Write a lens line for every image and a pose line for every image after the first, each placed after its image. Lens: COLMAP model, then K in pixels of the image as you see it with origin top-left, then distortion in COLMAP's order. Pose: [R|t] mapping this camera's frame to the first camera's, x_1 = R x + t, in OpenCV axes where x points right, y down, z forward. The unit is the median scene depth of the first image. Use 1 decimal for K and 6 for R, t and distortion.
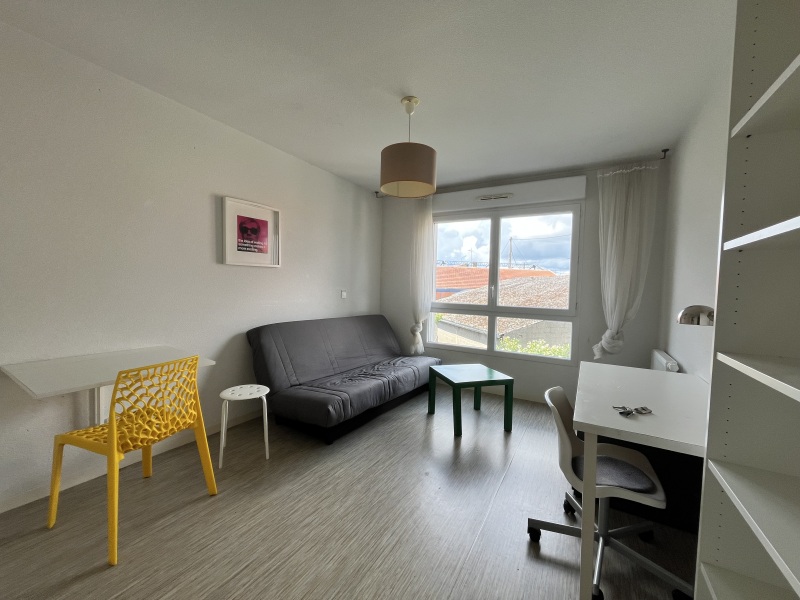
lens RADIAL K [[324.3, 0, 398.0], [0, 324.3, 300.1], [0, 0, 1]] dist [-0.001493, -0.000456]
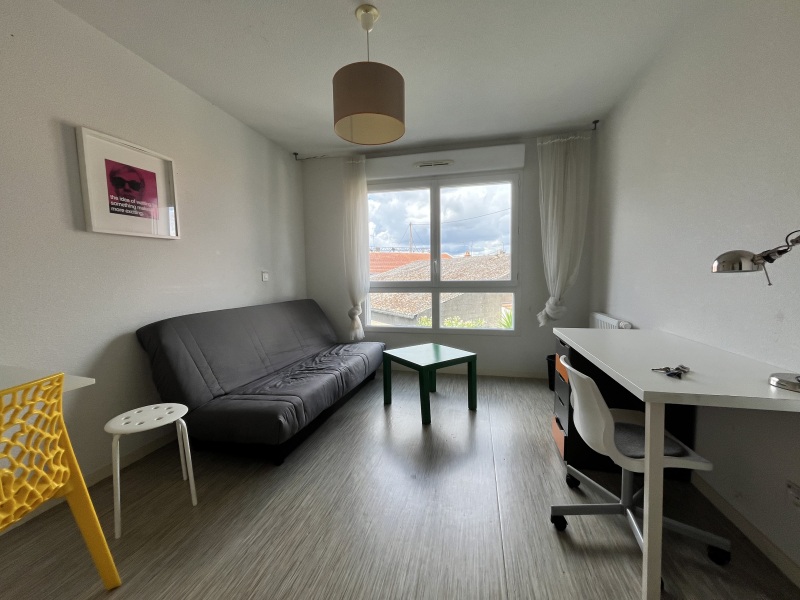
lens RADIAL K [[324.3, 0, 398.0], [0, 324.3, 300.1], [0, 0, 1]] dist [-0.001493, -0.000456]
pose [[0.955349, -0.064865, 0.288272, -0.126226], [0.052888, 0.997390, 0.049152, 0.027482], [-0.290708, -0.031711, 0.956286, 0.172055]]
